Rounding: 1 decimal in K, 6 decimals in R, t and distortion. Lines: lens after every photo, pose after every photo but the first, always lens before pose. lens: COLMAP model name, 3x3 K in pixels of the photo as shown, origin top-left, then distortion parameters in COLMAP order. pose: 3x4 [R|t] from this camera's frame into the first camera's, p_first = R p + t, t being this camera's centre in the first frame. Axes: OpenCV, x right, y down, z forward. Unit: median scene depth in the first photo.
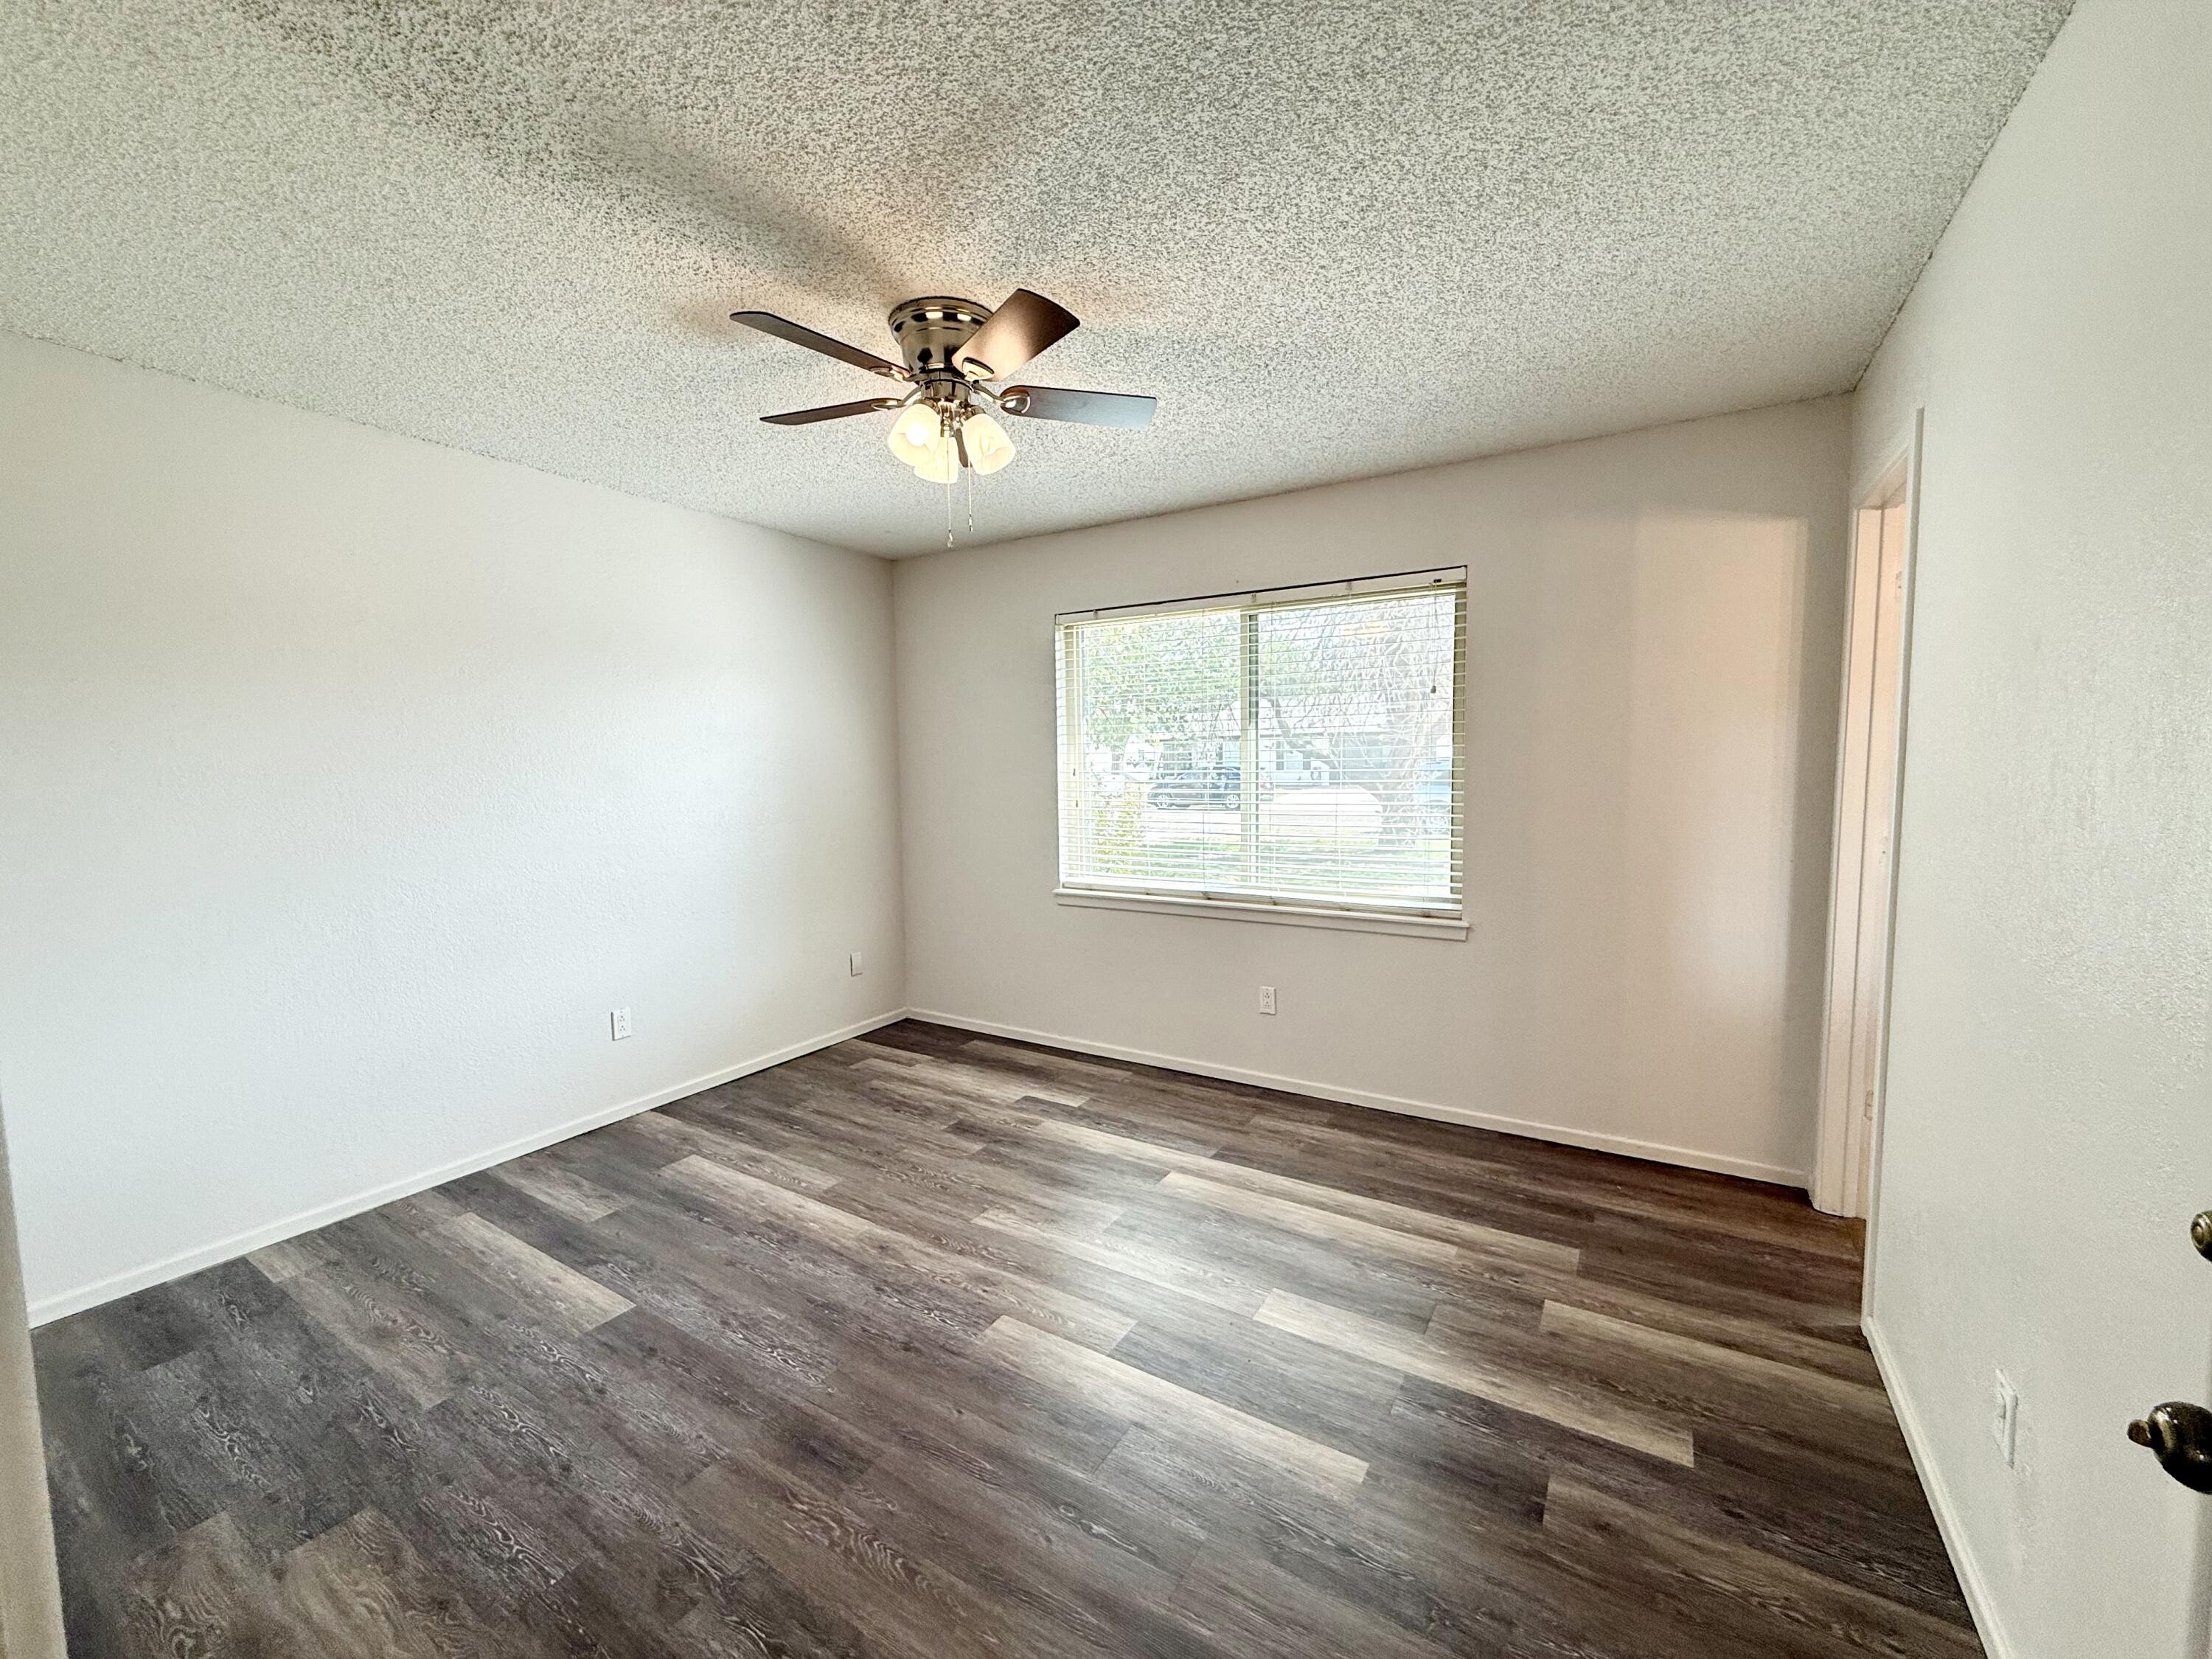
lens RADIAL K [[887.5, 0, 1108.2], [0, 887.5, 835.4], [0, 0, 1]] dist [0.001199, 0.000338]
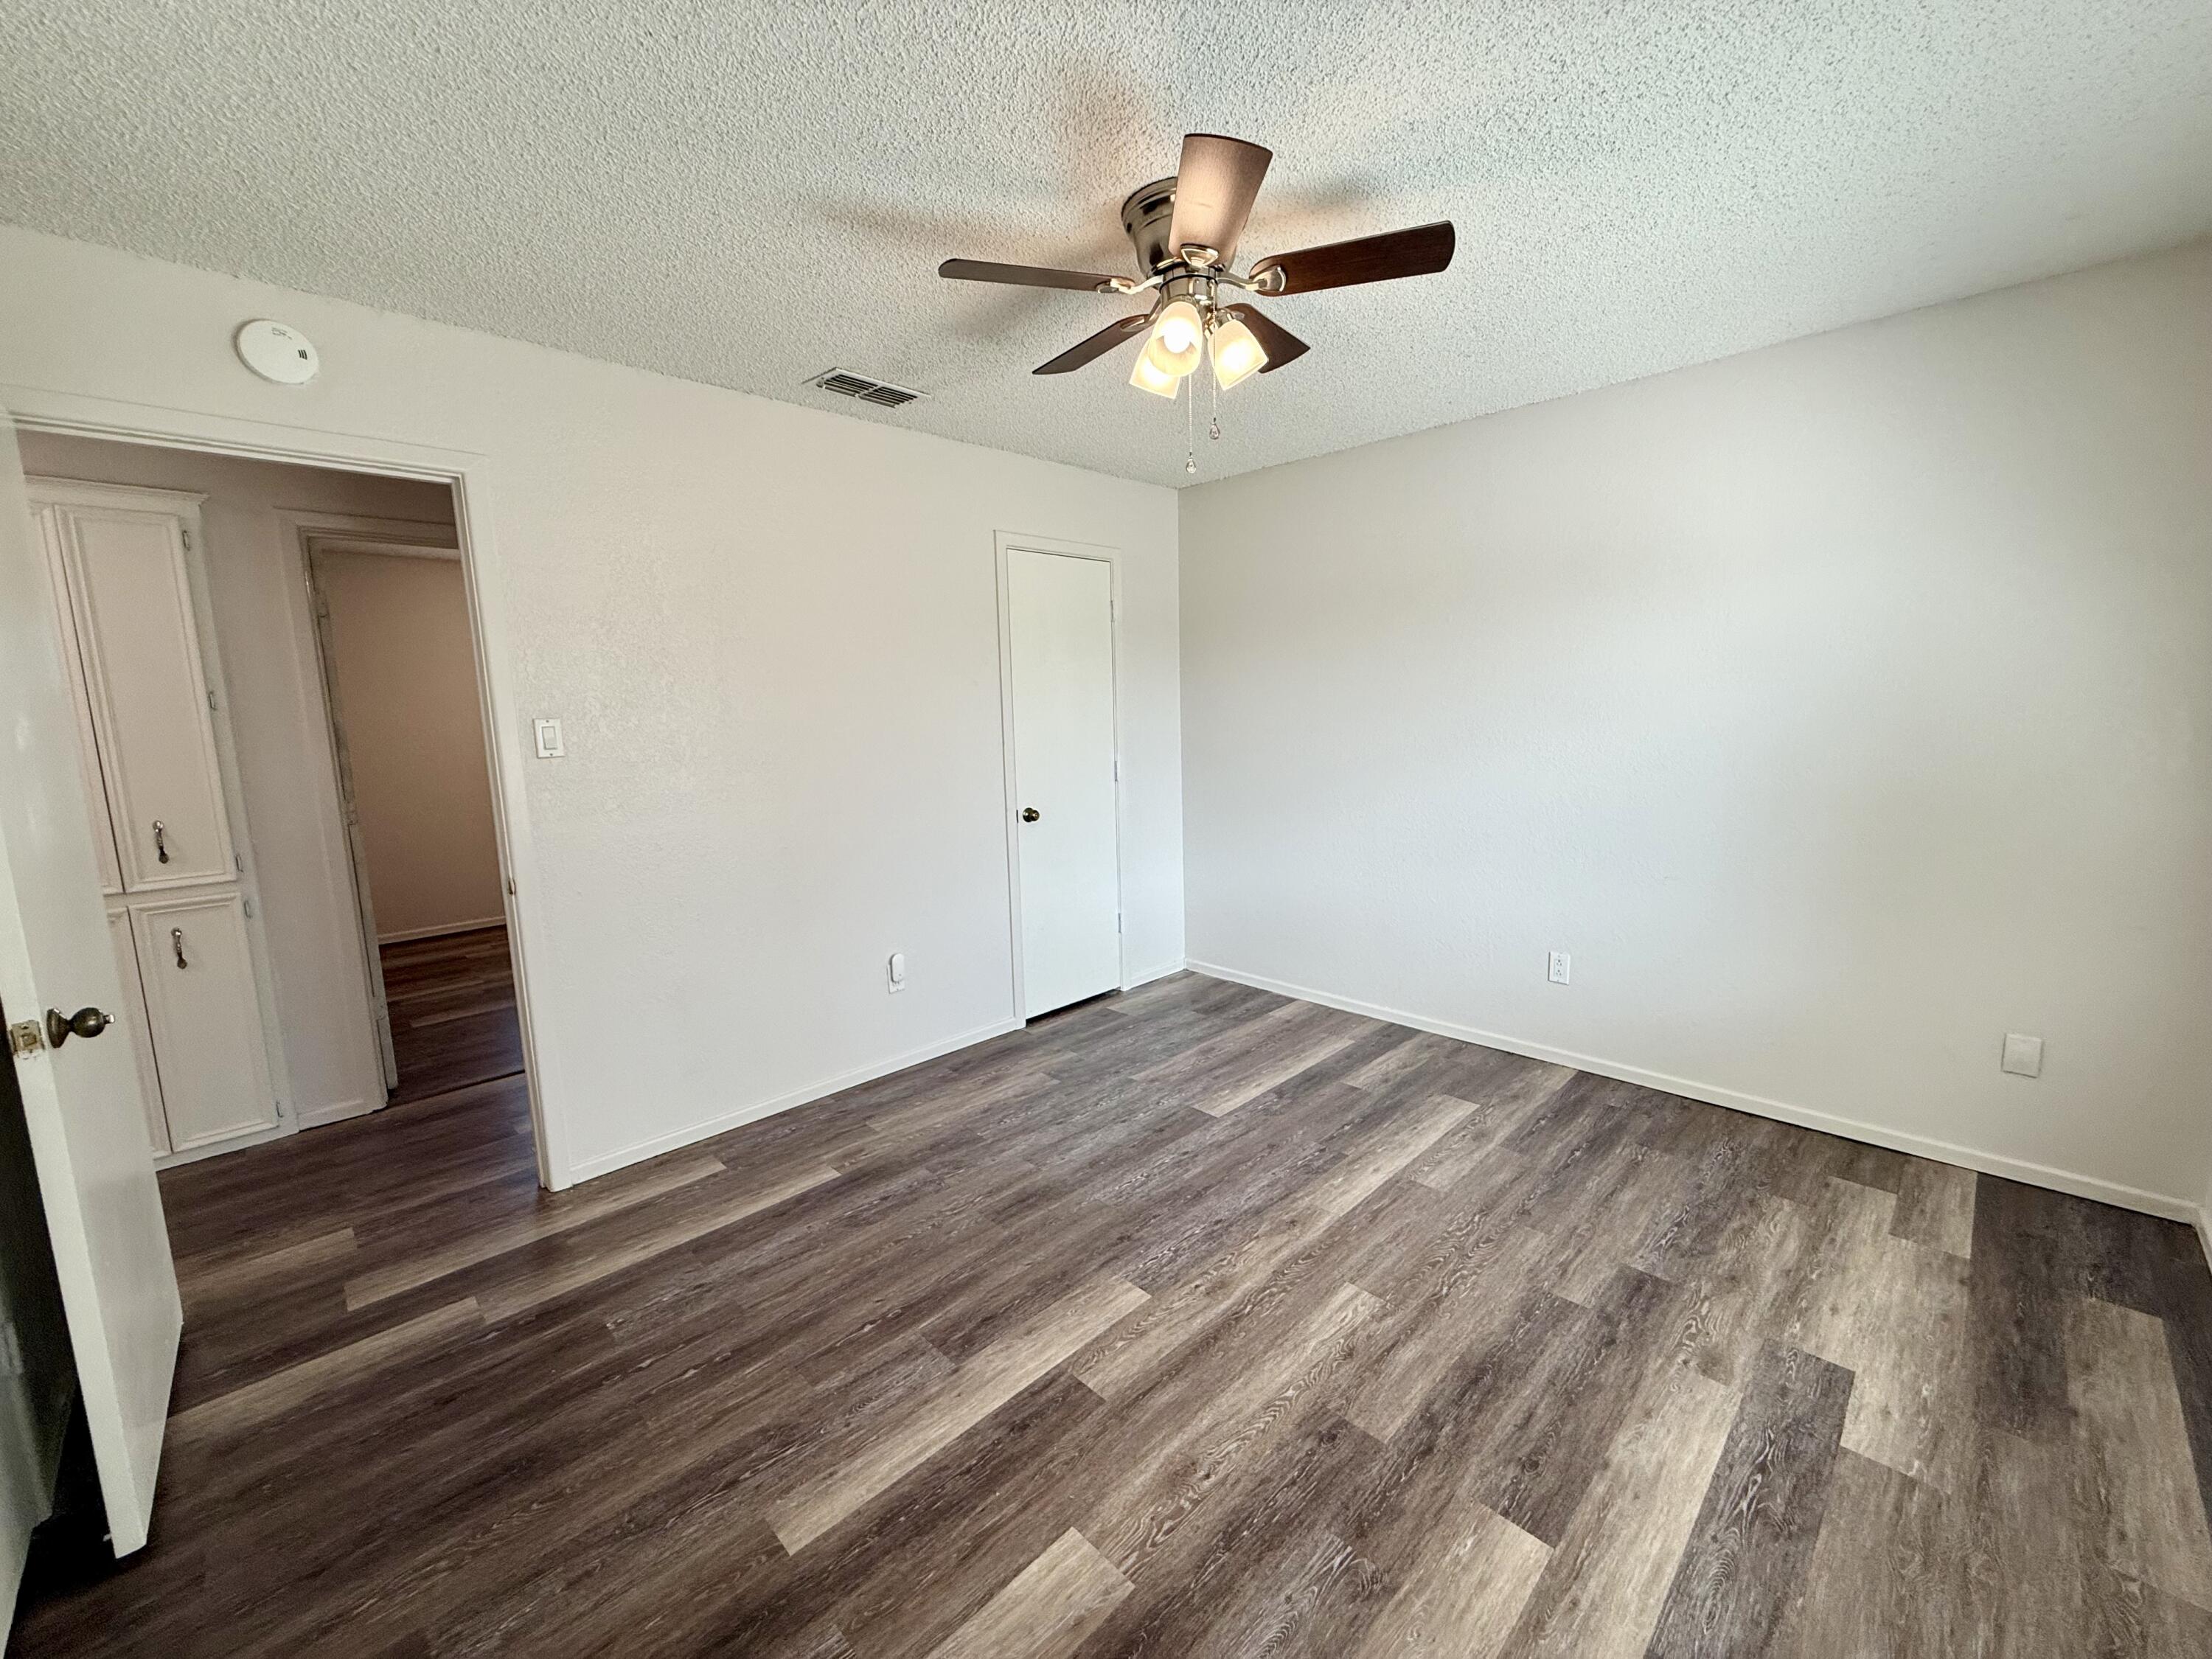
lens RADIAL K [[887.5, 0, 1108.2], [0, 887.5, 835.4], [0, 0, 1]] dist [0.001199, 0.000338]
pose [[-0.240401, 0.162226, -0.957021, 0.566814], [-0.052336, 0.982335, 0.179664, -0.094531], [0.969262, 0.093278, -0.227664, 0.868323]]
